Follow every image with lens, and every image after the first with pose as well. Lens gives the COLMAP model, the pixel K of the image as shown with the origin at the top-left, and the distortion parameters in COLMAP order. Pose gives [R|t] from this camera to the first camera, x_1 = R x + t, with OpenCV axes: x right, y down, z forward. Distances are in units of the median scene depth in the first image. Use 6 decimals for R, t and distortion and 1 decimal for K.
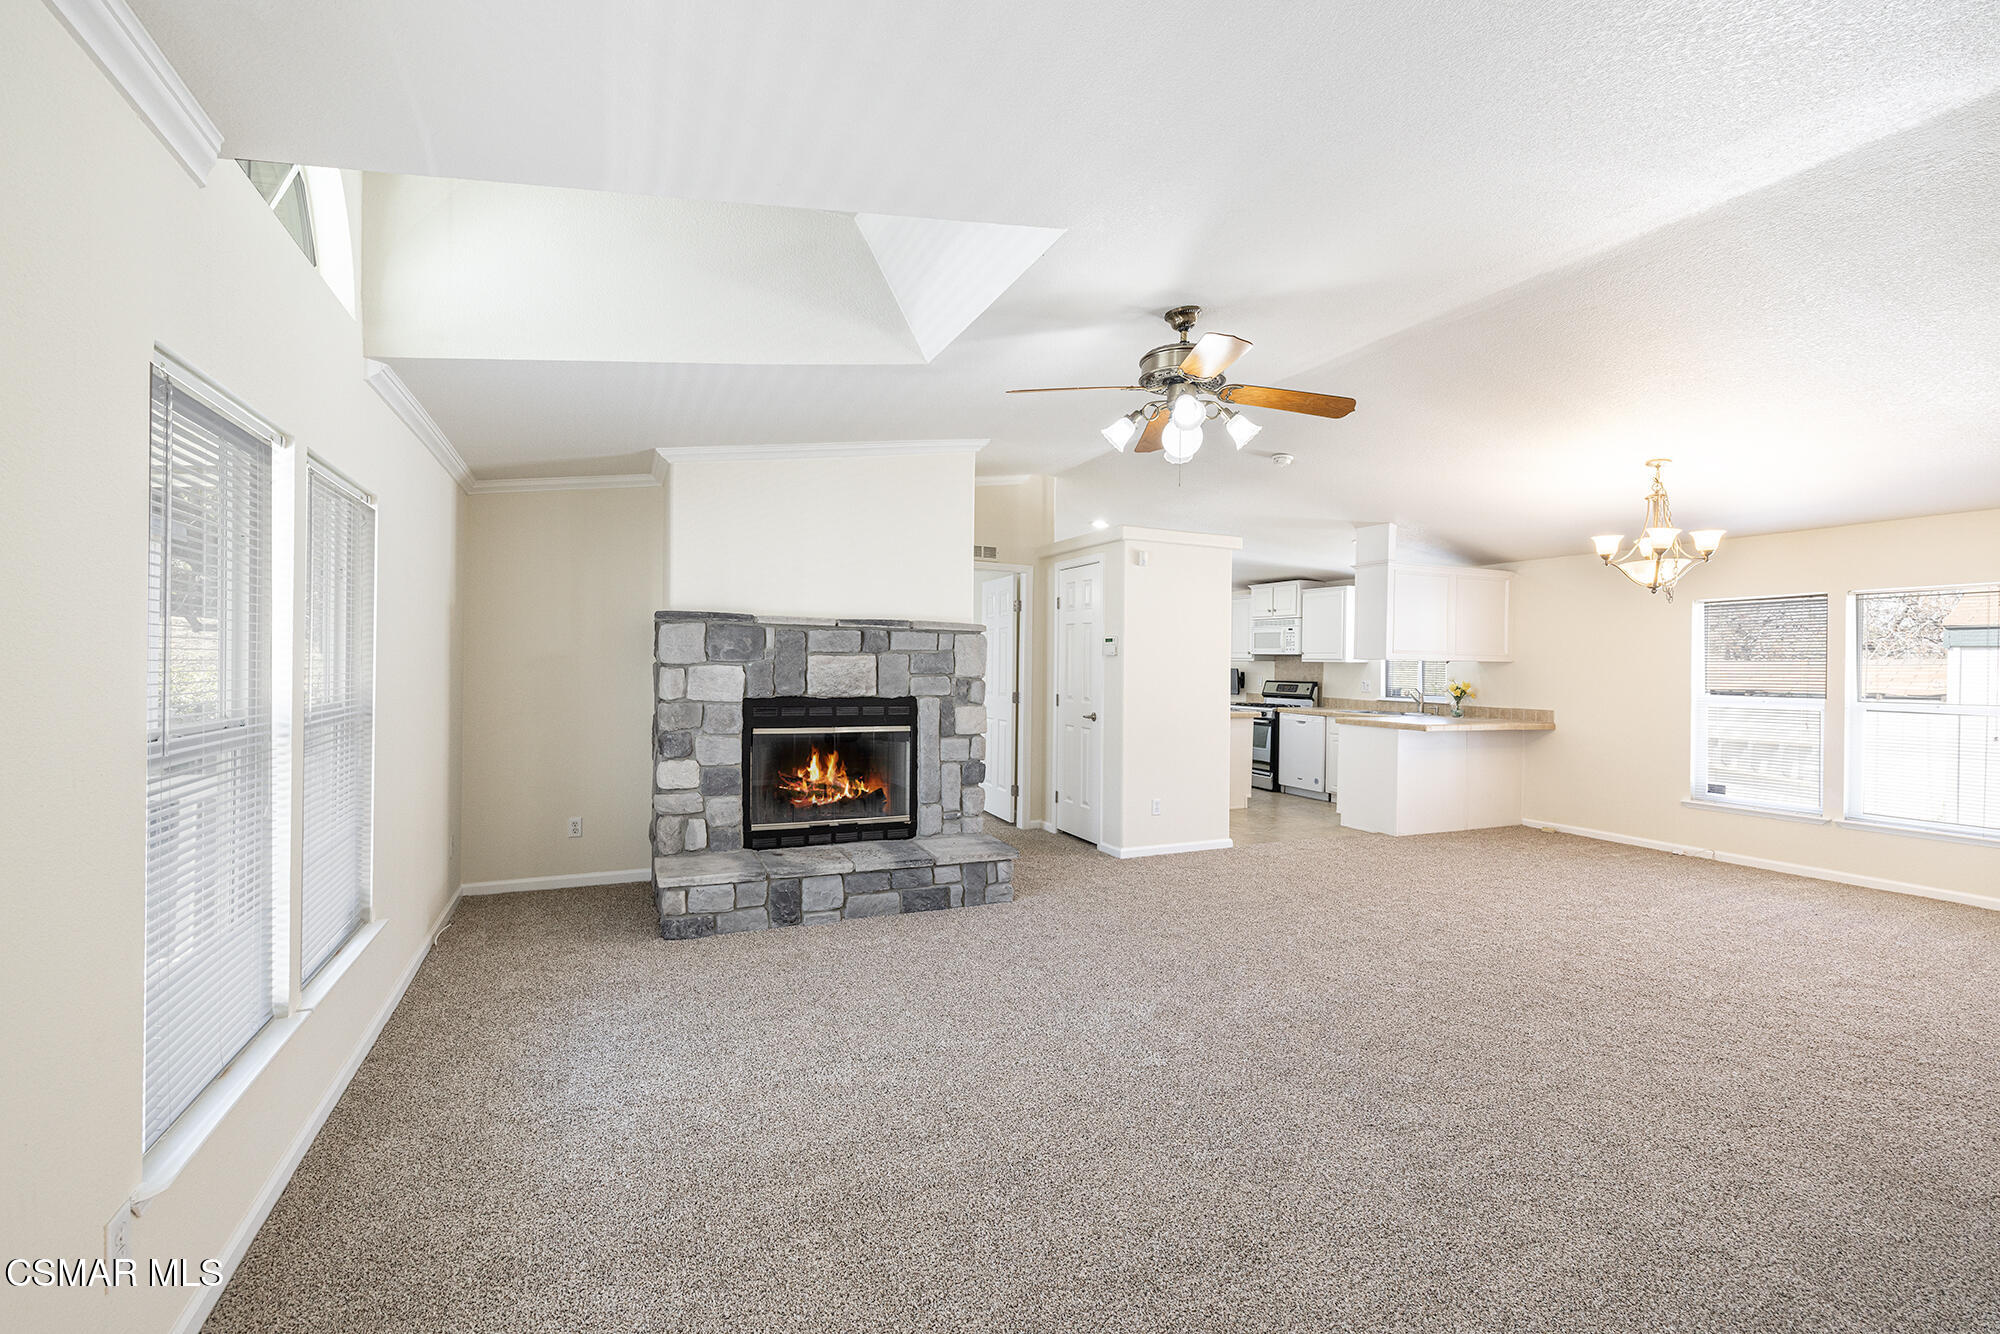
lens RADIAL K [[898.7, 0, 1012.3], [0, 898.7, 663.8], [0, 0, 1]] dist [-0.002668, -0.000536]
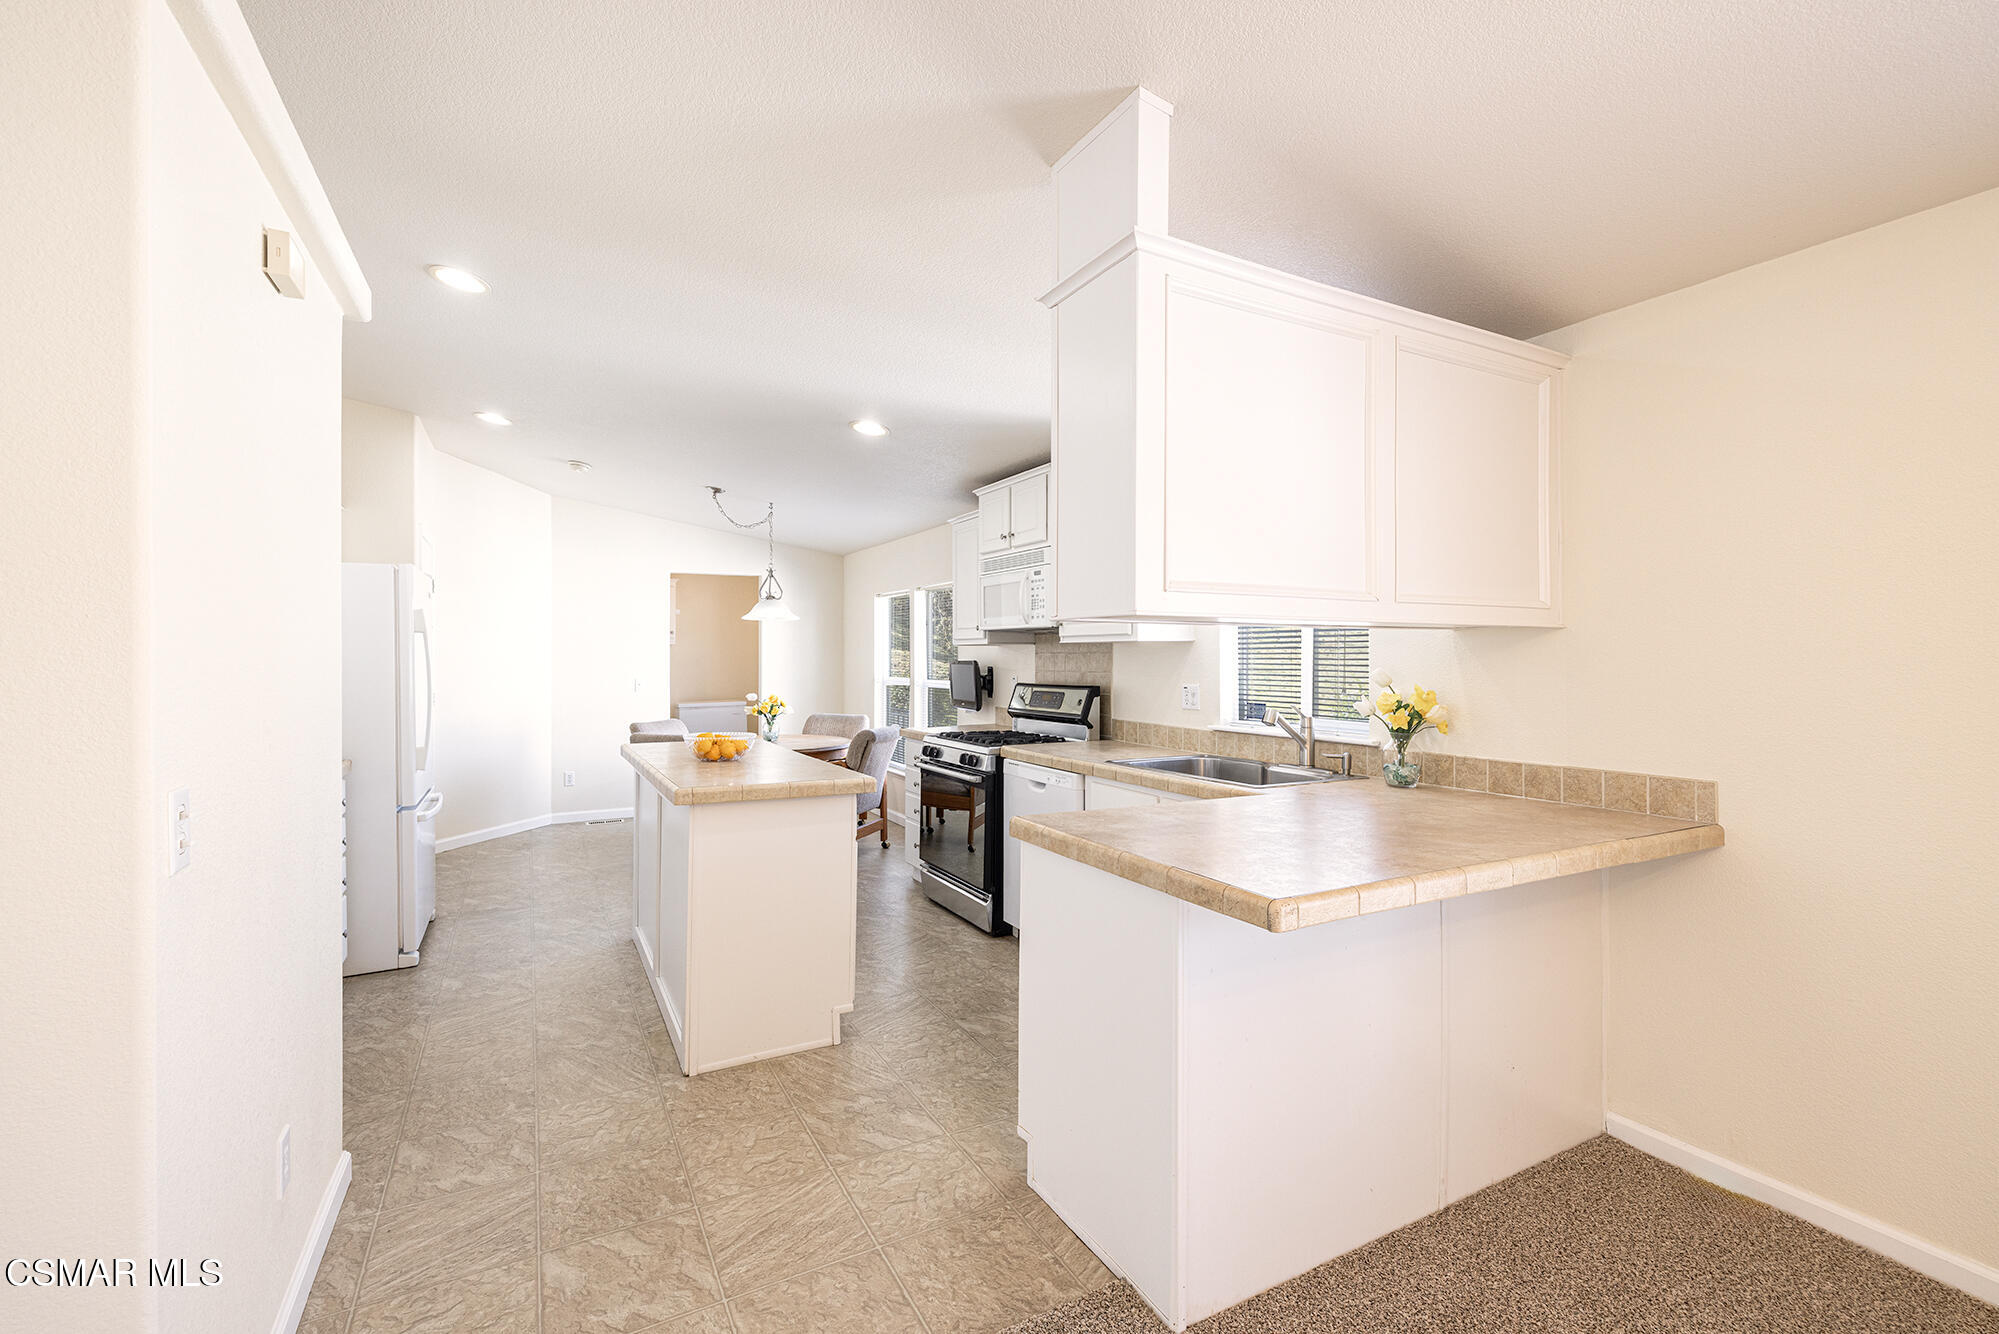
lens RADIAL K [[898.2, 0, 1005.3], [0, 898.2, 661.4], [0, 0, 1]] dist [-0.002668, -0.000536]
pose [[0.998315, -0.014479, 0.056199, 0.321127], [0.014448, 0.999895, 0.000952, 0.007400], [-0.056207, -0.000139, 0.998419, 0.655765]]
